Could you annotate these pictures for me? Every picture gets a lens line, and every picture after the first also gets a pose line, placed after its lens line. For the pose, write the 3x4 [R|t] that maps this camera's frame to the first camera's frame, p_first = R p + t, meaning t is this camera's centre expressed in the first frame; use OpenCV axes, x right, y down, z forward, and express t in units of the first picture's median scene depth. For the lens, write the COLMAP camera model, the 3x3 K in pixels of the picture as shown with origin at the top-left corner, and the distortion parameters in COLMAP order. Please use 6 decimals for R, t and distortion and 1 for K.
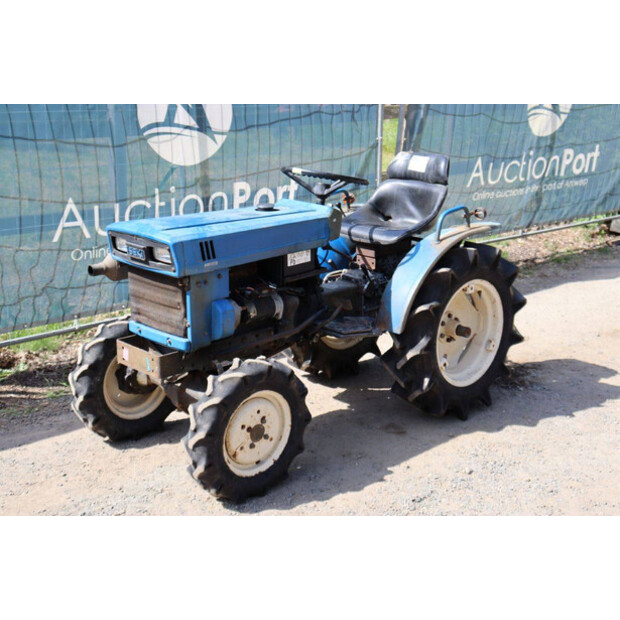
lens RADIAL K [[928.4, 0, 307.3], [0, 928.4, 308.0], [0, 0, 1]] dist [0.110318, 0.000000]
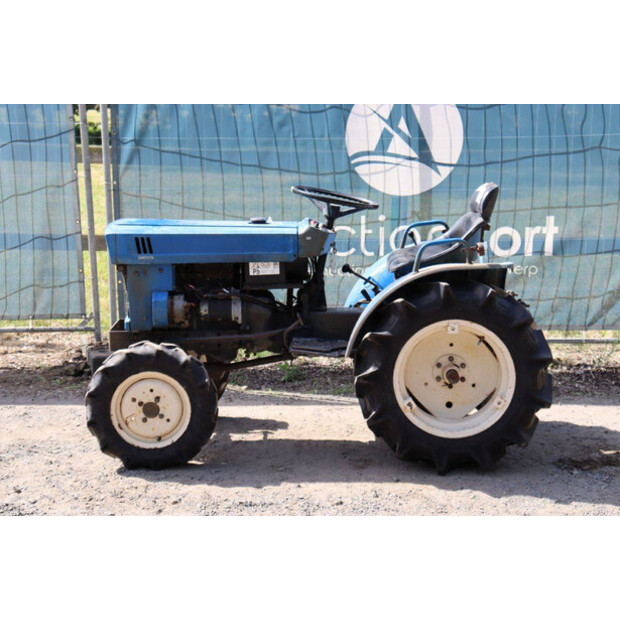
lens RADIAL K [[1187.5, 0, 313.9], [0, 1187.5, 303.8], [0, 0, 1]] dist [0.277374, 0.000000]
pose [[0.717042, 0.110764, -0.688173, 0.976698], [-0.175075, 0.984263, -0.023998, 0.007754], [0.674684, 0.137689, 0.725150, 0.062725]]
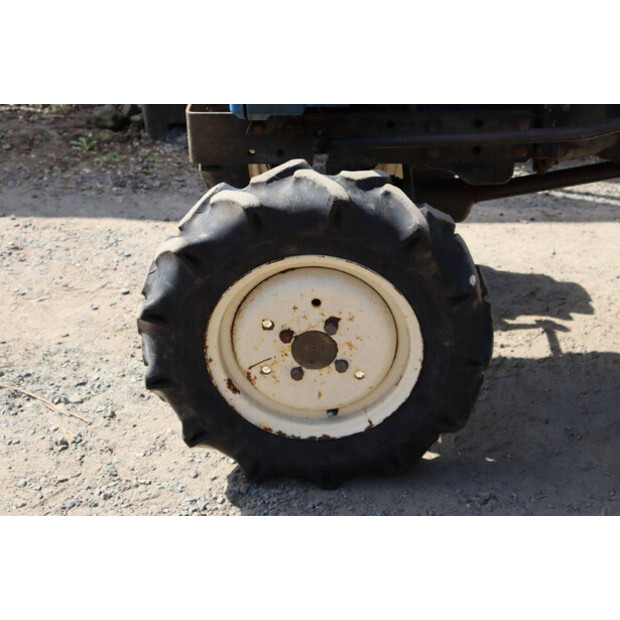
lens RADIAL K [[1130.5, 0, 316.1], [0, 1130.5, 314.0], [0, 0, 1]] dist [0.208082, 0.000000]
pose [[0.692334, 0.333193, -0.640043, 0.241437], [-0.173014, 0.937785, 0.301042, -0.029490], [0.700528, -0.097685, 0.706907, 0.592279]]
